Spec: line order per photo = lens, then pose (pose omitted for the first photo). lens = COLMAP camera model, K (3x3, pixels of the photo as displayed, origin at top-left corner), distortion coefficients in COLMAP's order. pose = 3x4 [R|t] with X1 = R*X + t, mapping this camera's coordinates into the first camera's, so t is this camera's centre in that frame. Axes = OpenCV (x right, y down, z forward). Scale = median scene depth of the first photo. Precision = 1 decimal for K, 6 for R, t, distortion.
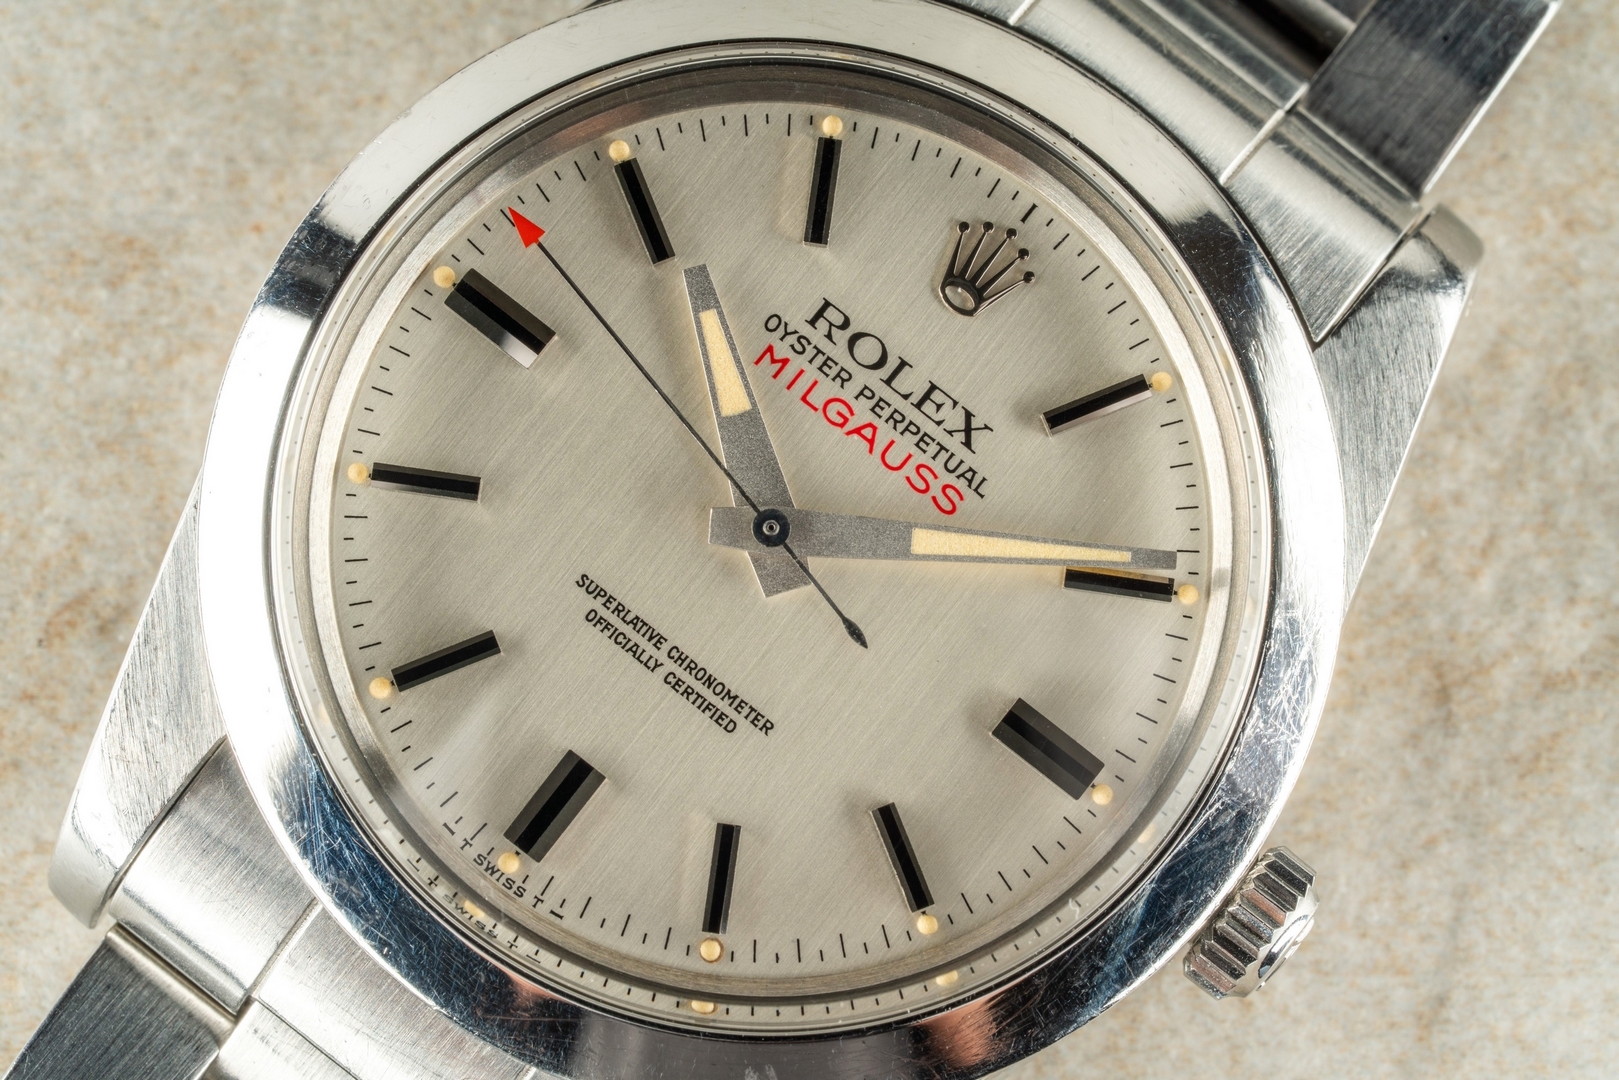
lens RADIAL K [[6727.9, 0, 809.5], [0, 6727.9, 540.0], [0, 0, 1]] dist [0.241637, -9.507702]
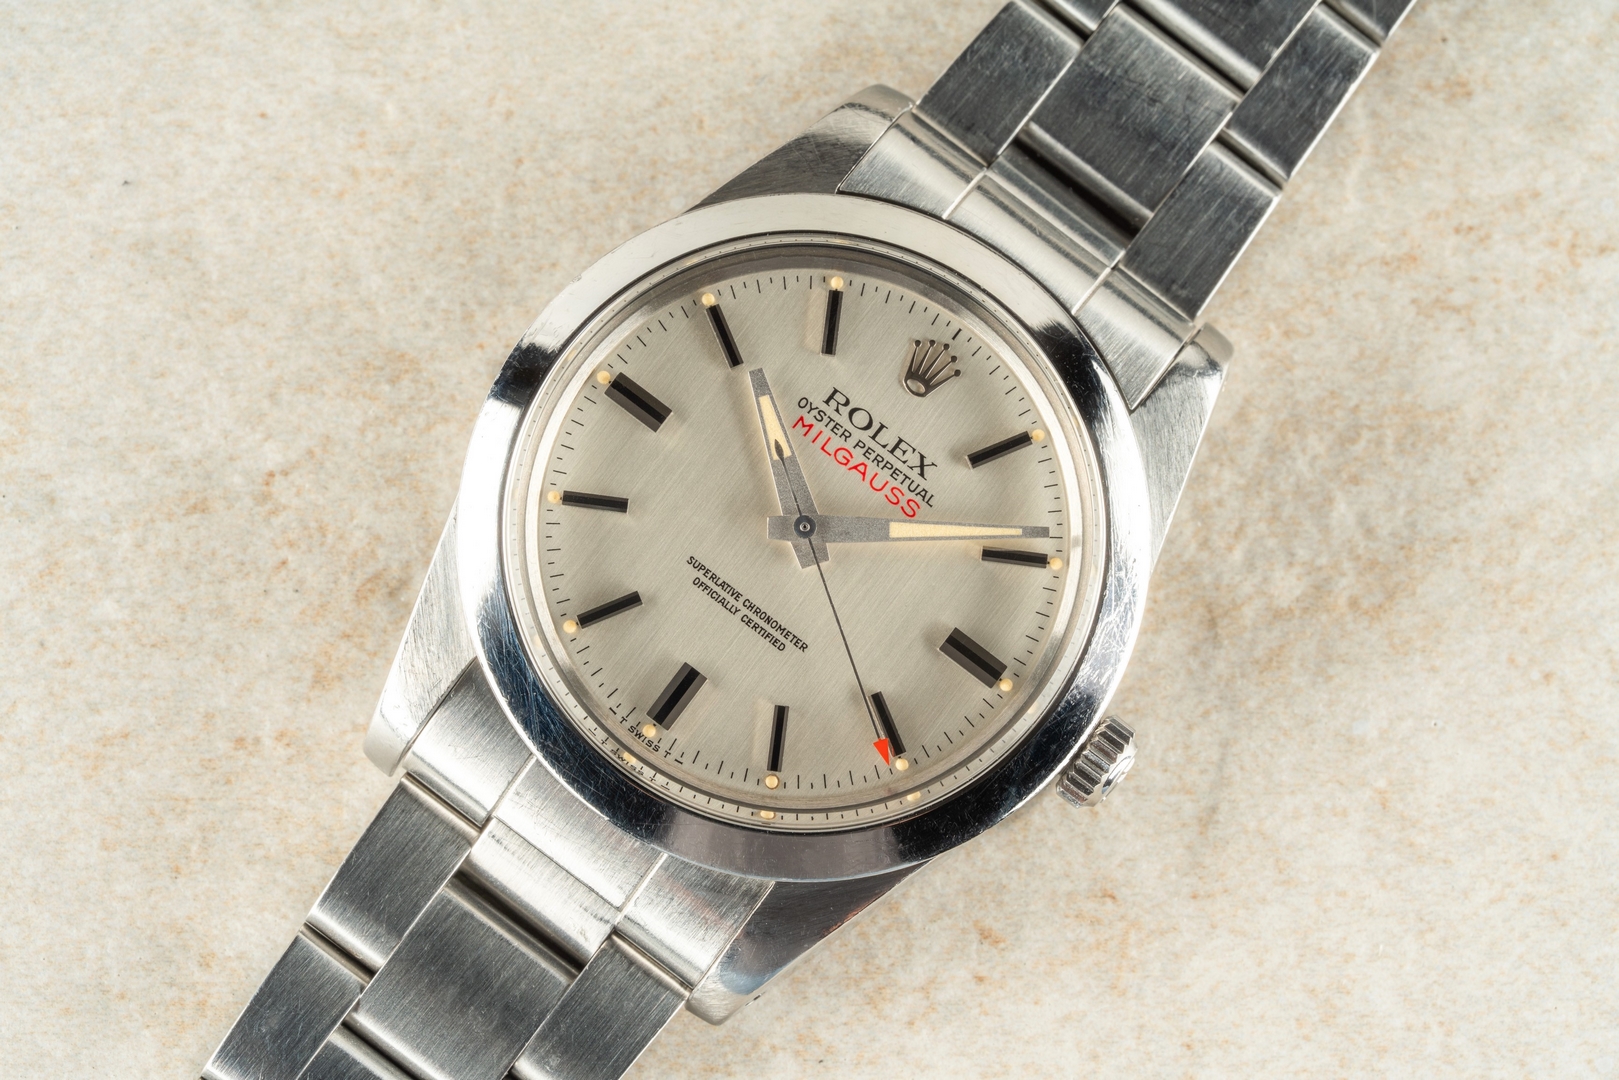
lens RADIAL K [[6727.9, 0, 809.5], [0, 6727.9, 540.0], [0, 0, 1]] dist [0.241637, -9.507702]
pose [[0.999687, -0.013329, 0.021158, -0.039011], [0.013235, 0.999902, 0.004581, -0.006064], [-0.021217, -0.004299, 0.999766, -0.648080]]
